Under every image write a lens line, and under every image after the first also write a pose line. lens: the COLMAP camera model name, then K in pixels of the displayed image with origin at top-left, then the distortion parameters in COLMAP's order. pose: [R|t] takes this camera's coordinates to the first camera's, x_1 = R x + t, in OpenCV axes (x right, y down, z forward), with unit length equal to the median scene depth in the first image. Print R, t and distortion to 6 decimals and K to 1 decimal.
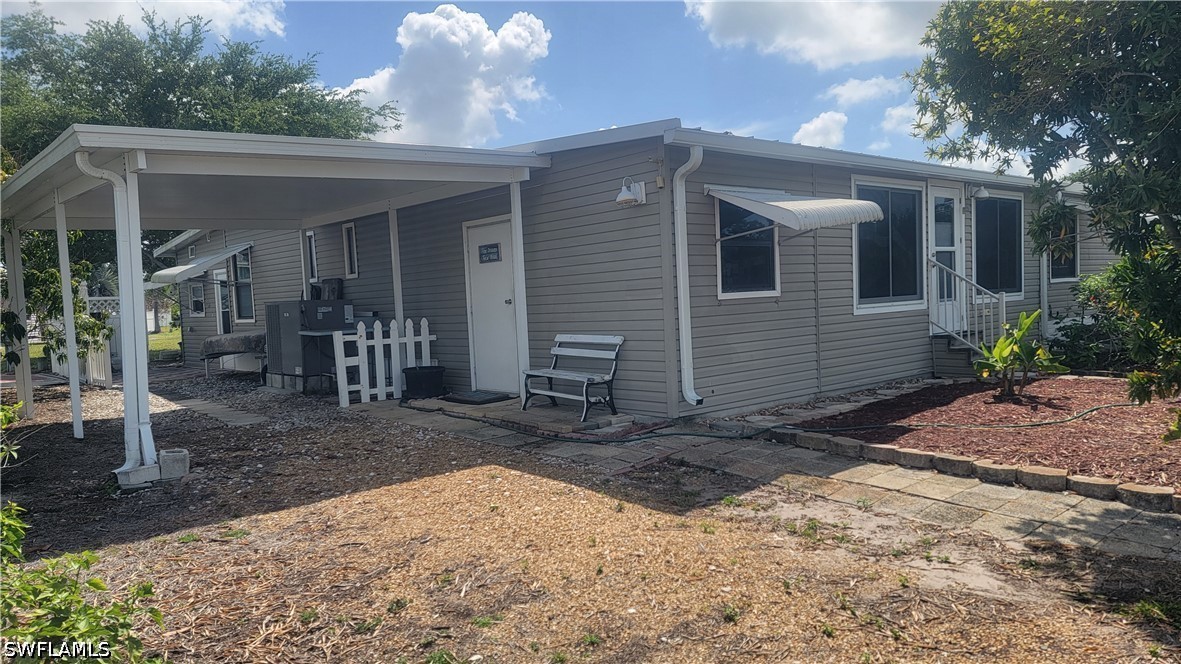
lens RADIAL K [[840.3, 0, 590.5], [0, 840.3, 332.0], [0, 0, 1]] dist [0.093283, -0.001347]
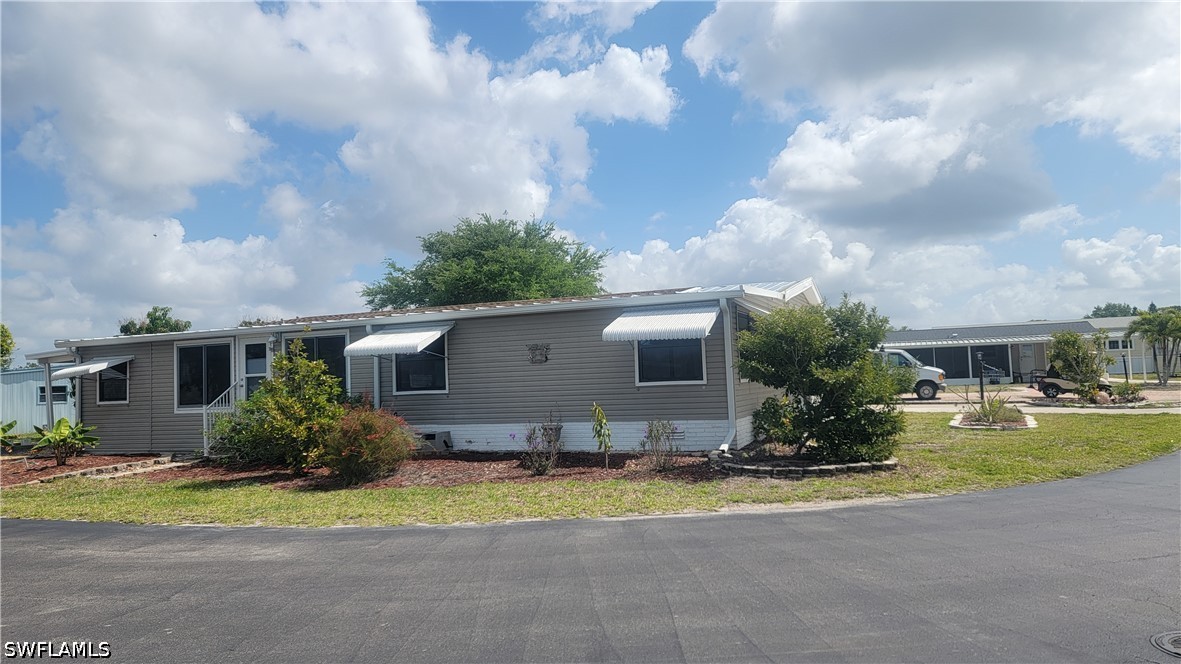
lens RADIAL K [[840.3, 0, 590.5], [0, 840.3, 332.0], [0, 0, 1]] dist [0.093283, -0.001347]
pose [[0.422171, -0.026692, -0.906123, 2.504505], [-0.022384, 0.998955, -0.039855, -0.149383], [0.906240, 0.037108, 0.421132, 1.027189]]
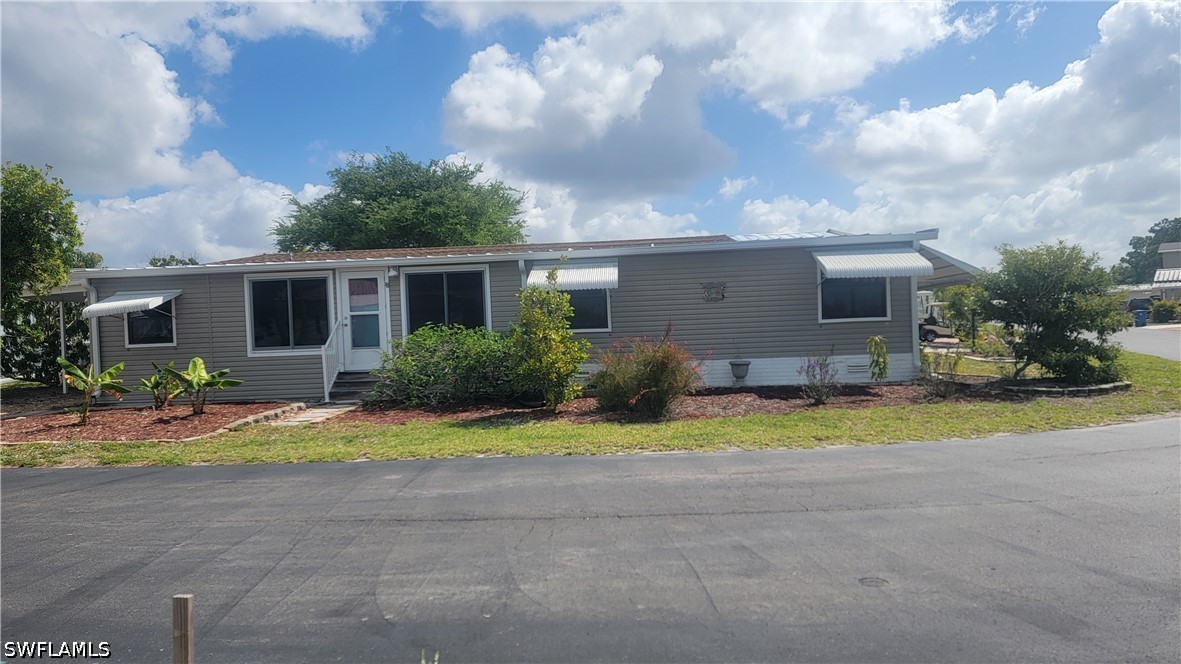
lens RADIAL K [[840.3, 0, 590.5], [0, 840.3, 332.0], [0, 0, 1]] dist [0.093283, -0.001347]
pose [[0.694849, 0.016129, -0.718975, 2.007301], [-0.023868, 0.999715, -0.000640, -0.084779], [0.718760, 0.017605, 0.695036, 0.306363]]
